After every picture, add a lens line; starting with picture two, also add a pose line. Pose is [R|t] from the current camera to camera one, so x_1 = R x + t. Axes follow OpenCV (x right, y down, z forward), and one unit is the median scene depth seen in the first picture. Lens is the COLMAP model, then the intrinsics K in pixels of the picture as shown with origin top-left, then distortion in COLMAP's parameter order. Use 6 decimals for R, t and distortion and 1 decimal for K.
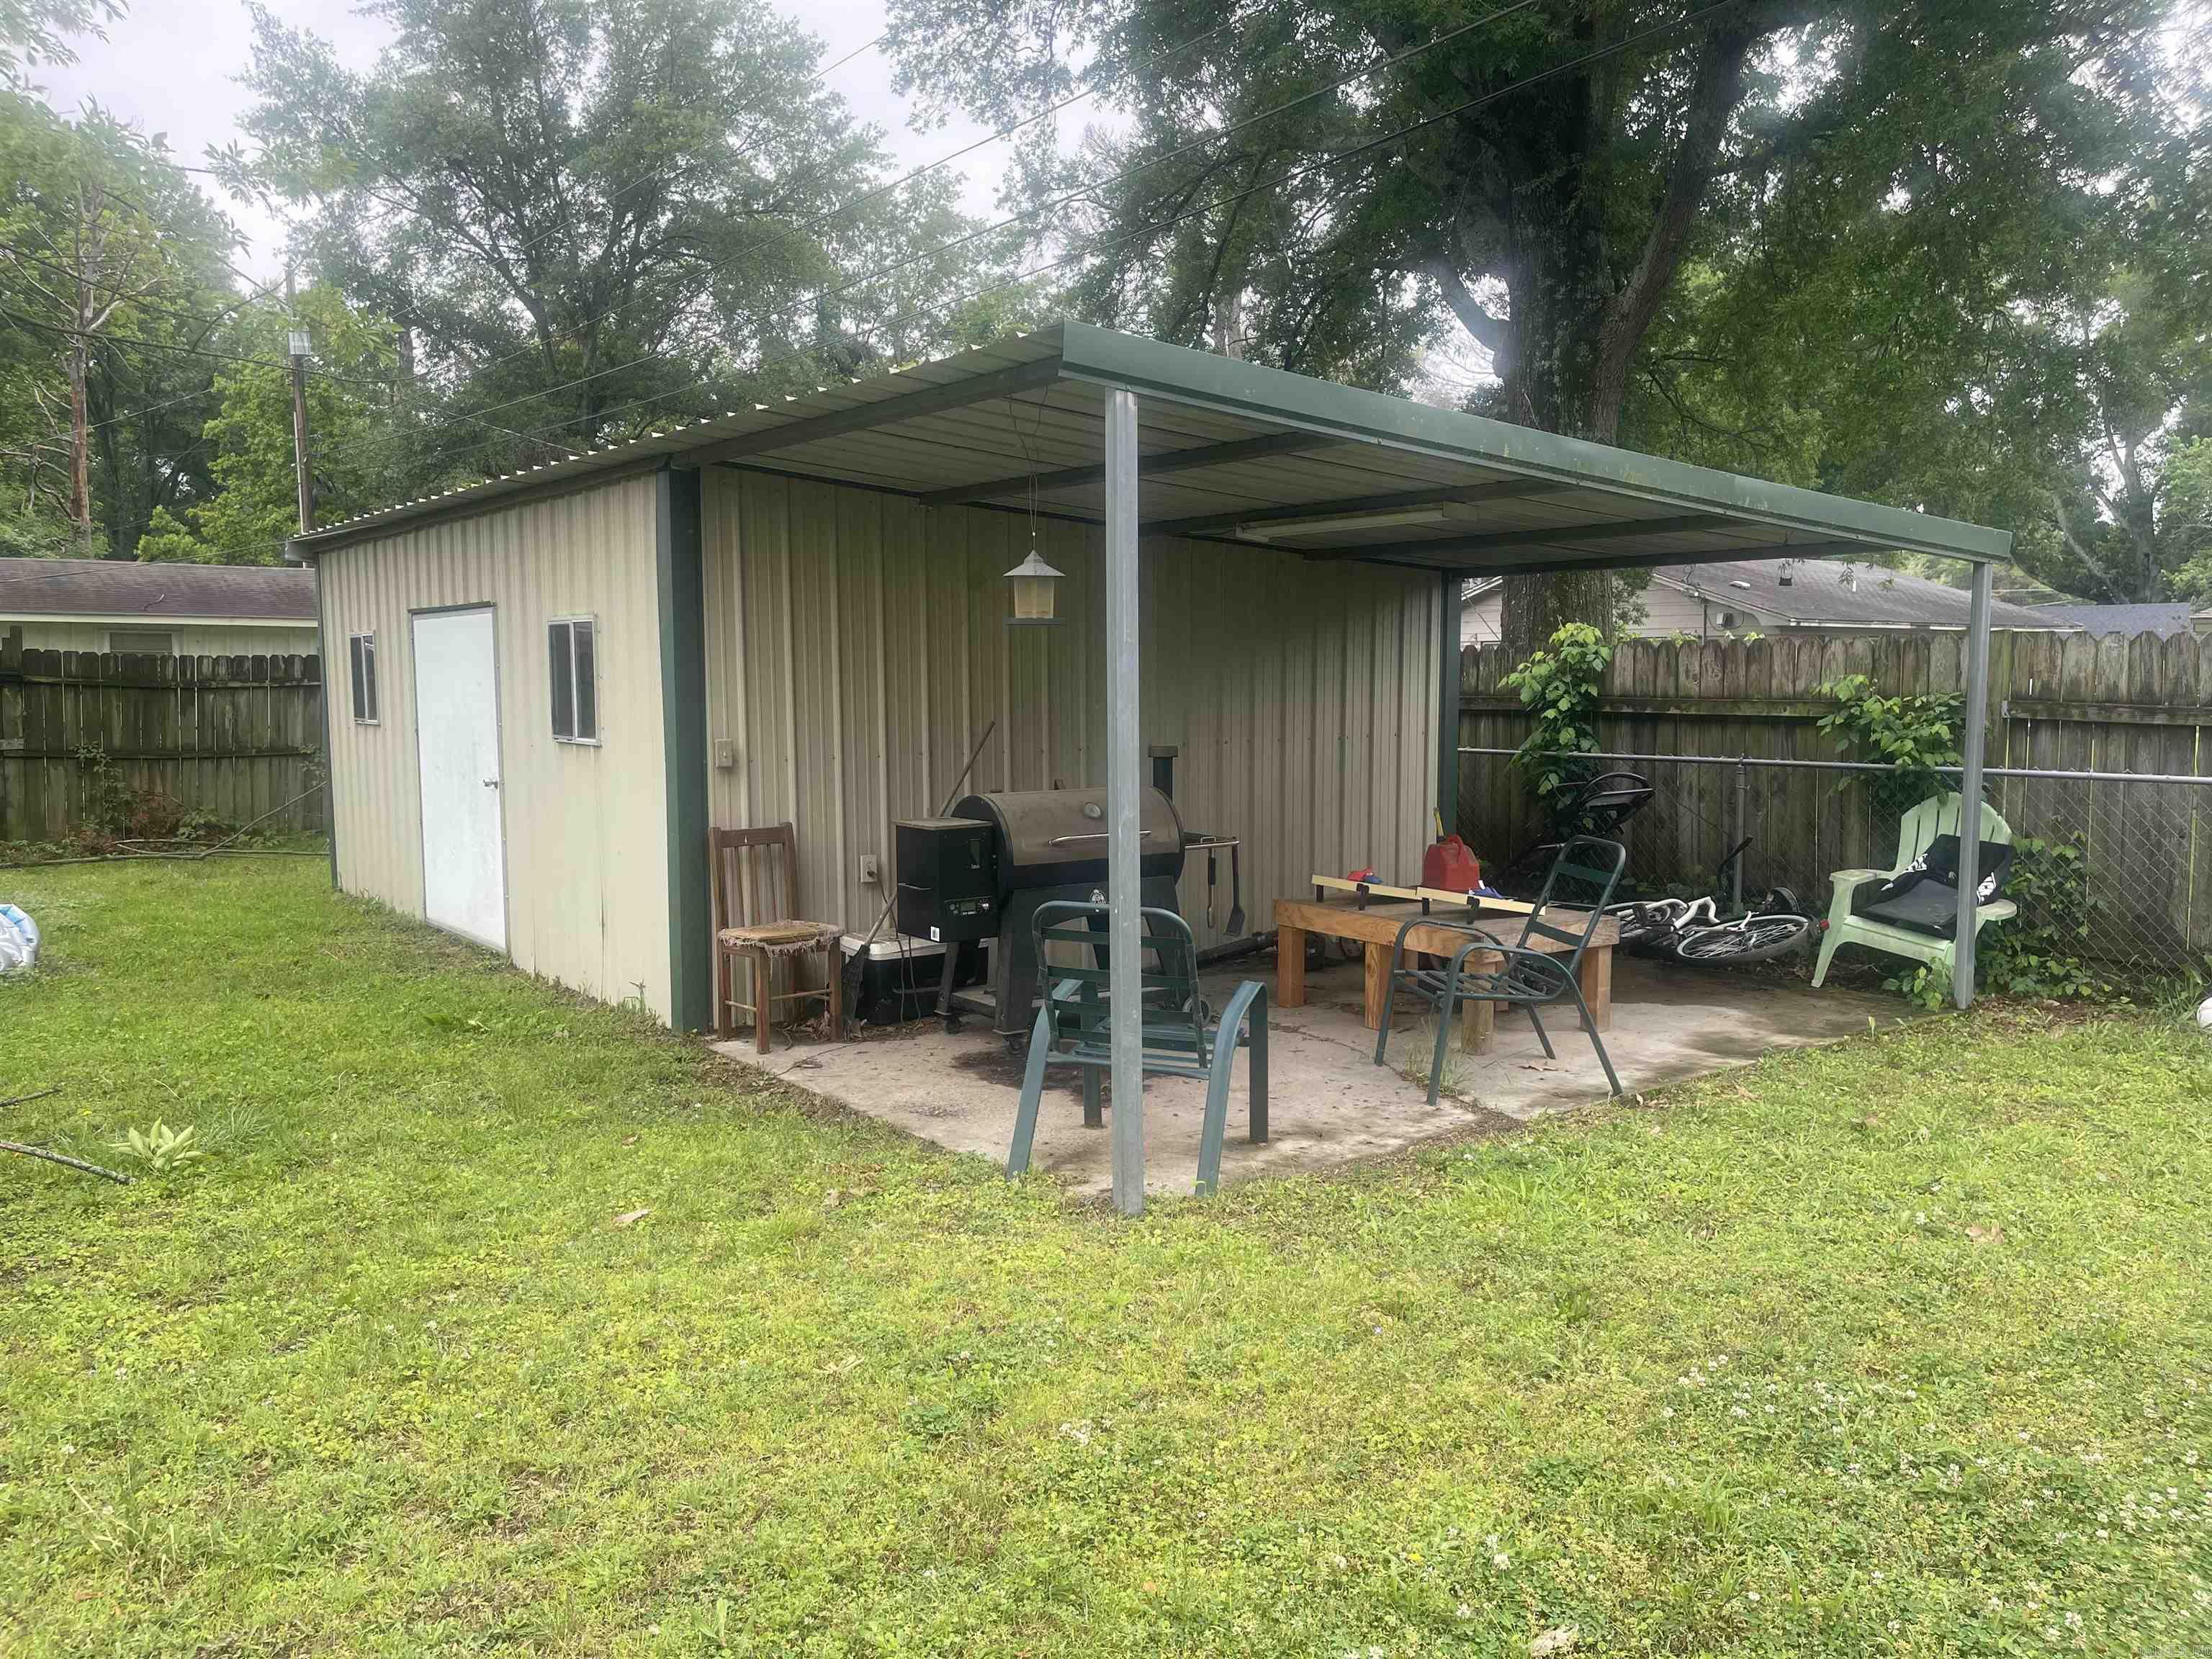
lens RADIAL K [[1591.3, 0, 1106.0], [0, 1591.3, 829.5], [0, 0, 1]] dist [-0.001884, -0.000210]
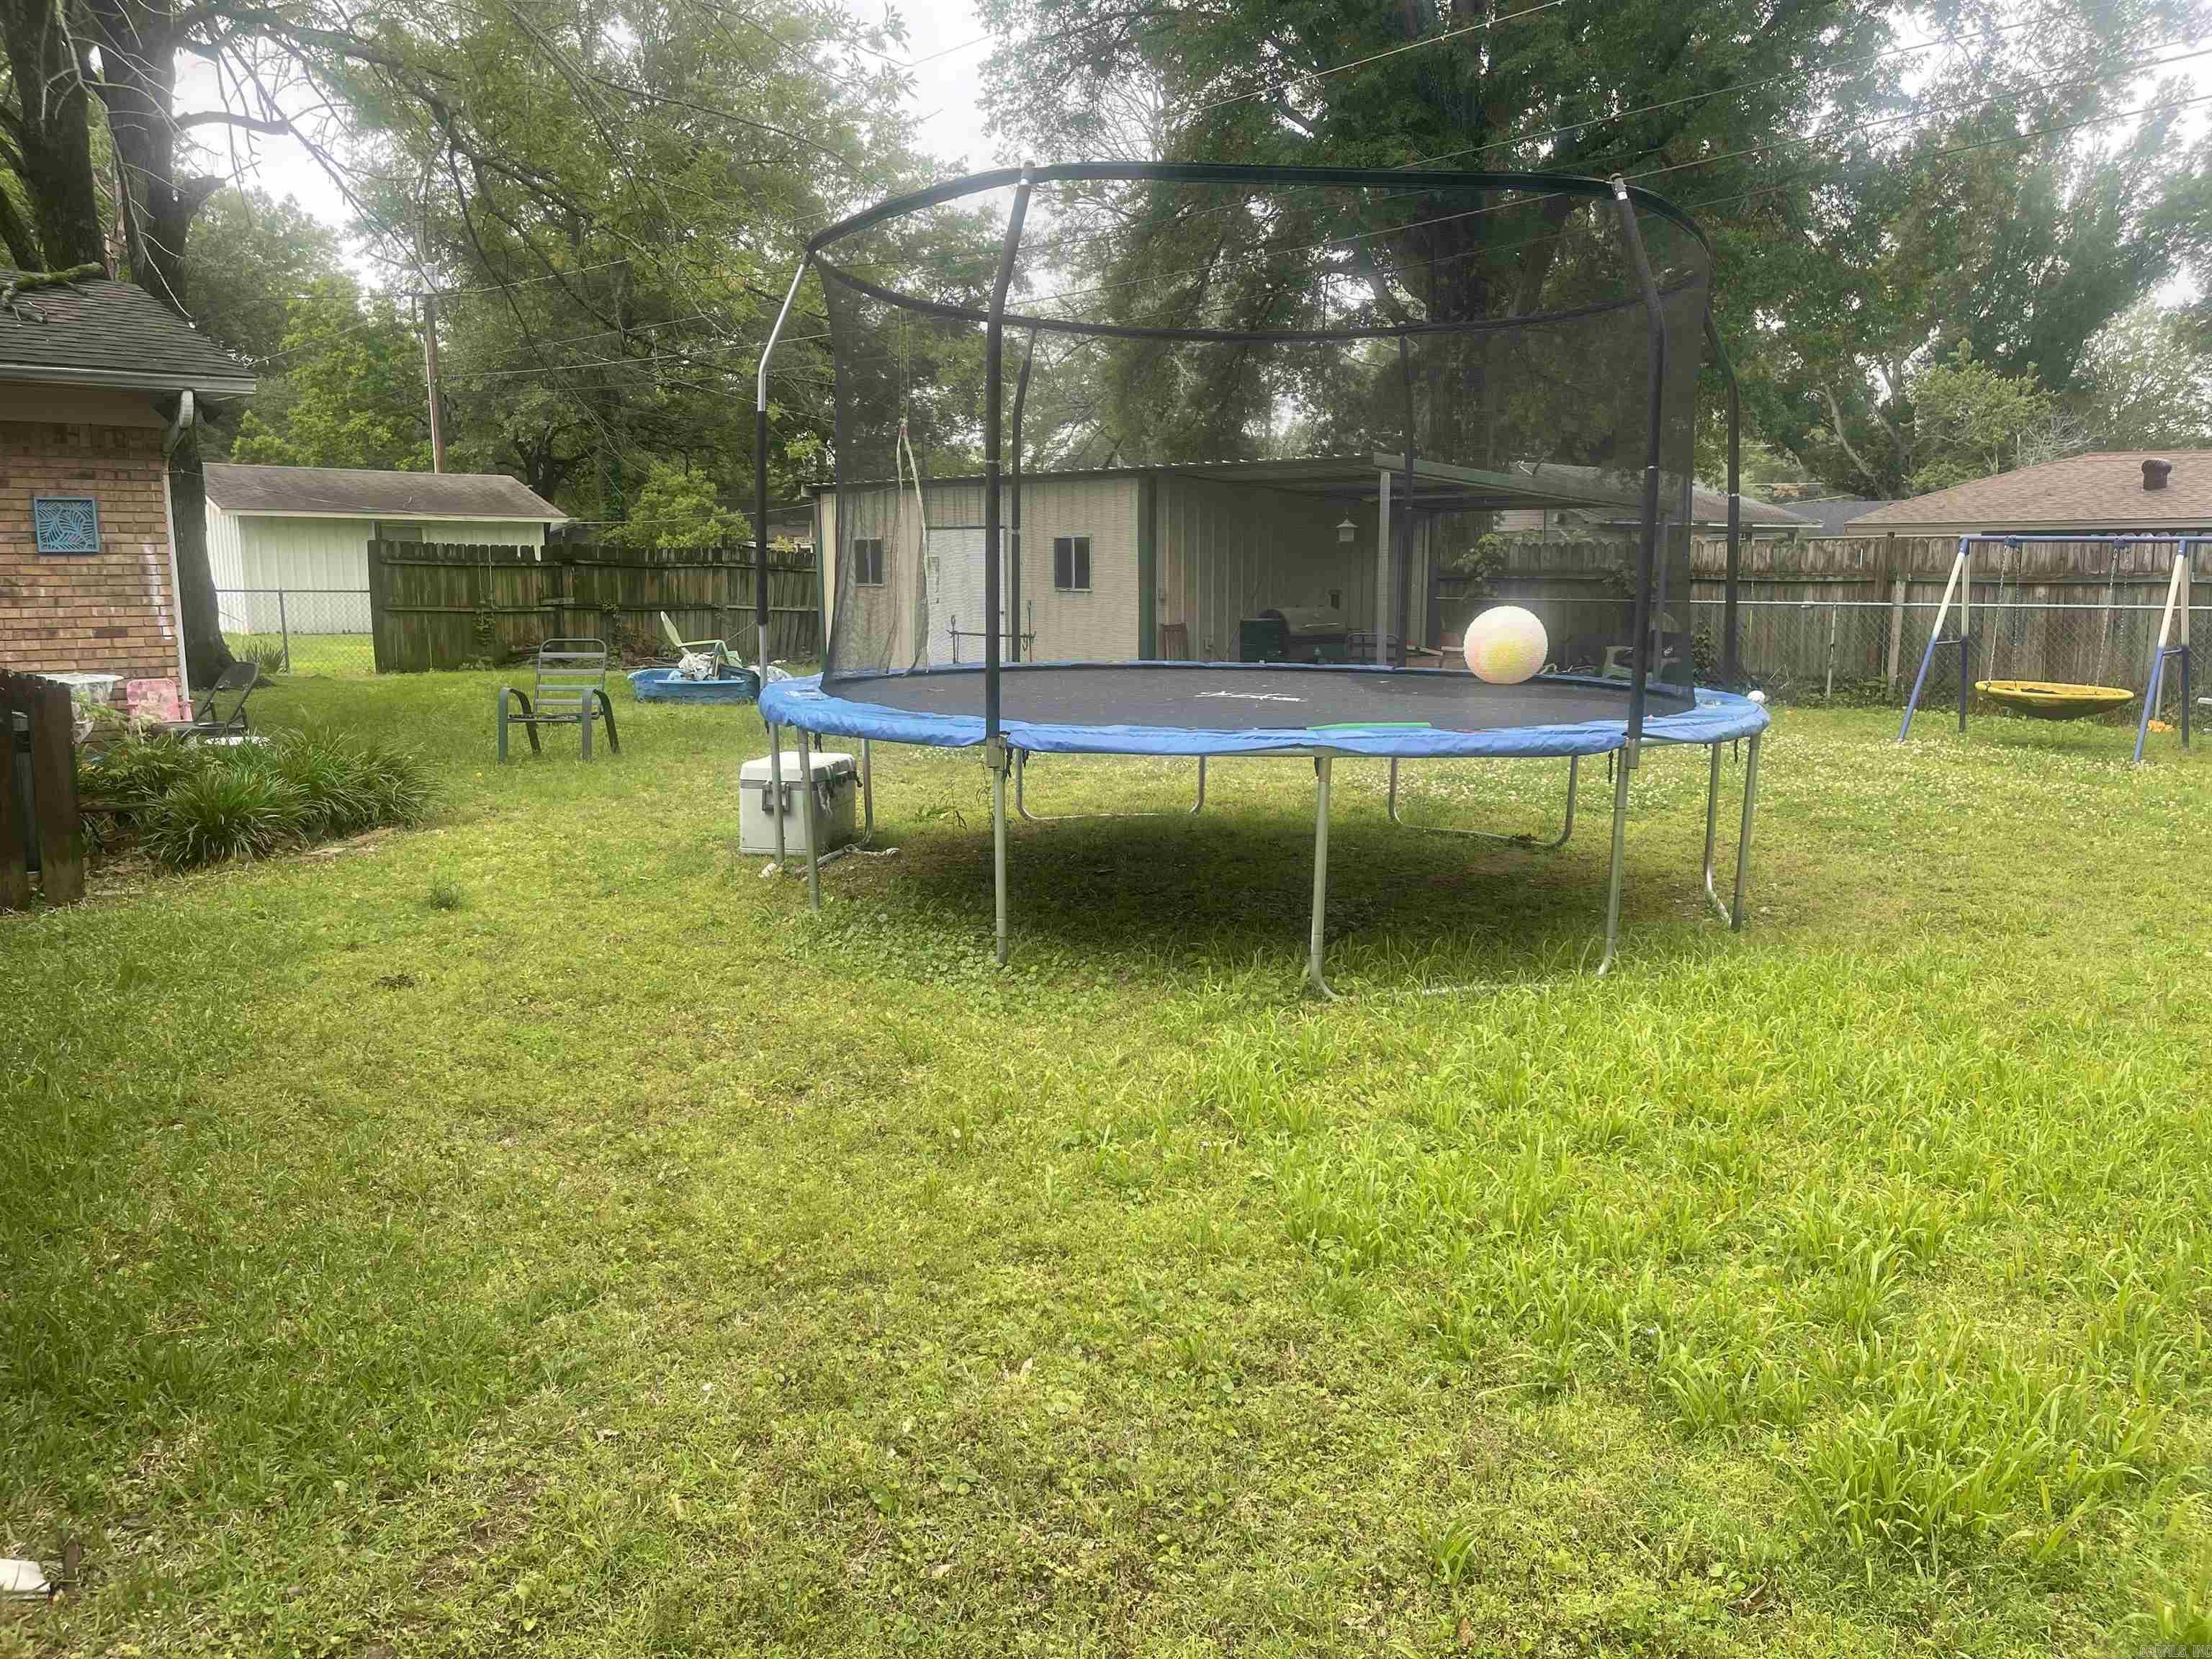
lens RADIAL K [[1591.3, 0, 1106.0], [0, 1591.3, 829.5], [0, 0, 1]] dist [-0.001884, -0.000210]
pose [[0.995232, -0.015669, 0.096265, -0.156110], [0.008802, 0.997412, 0.071353, 0.038434], [-0.097134, -0.070166, 0.992795, -0.393220]]
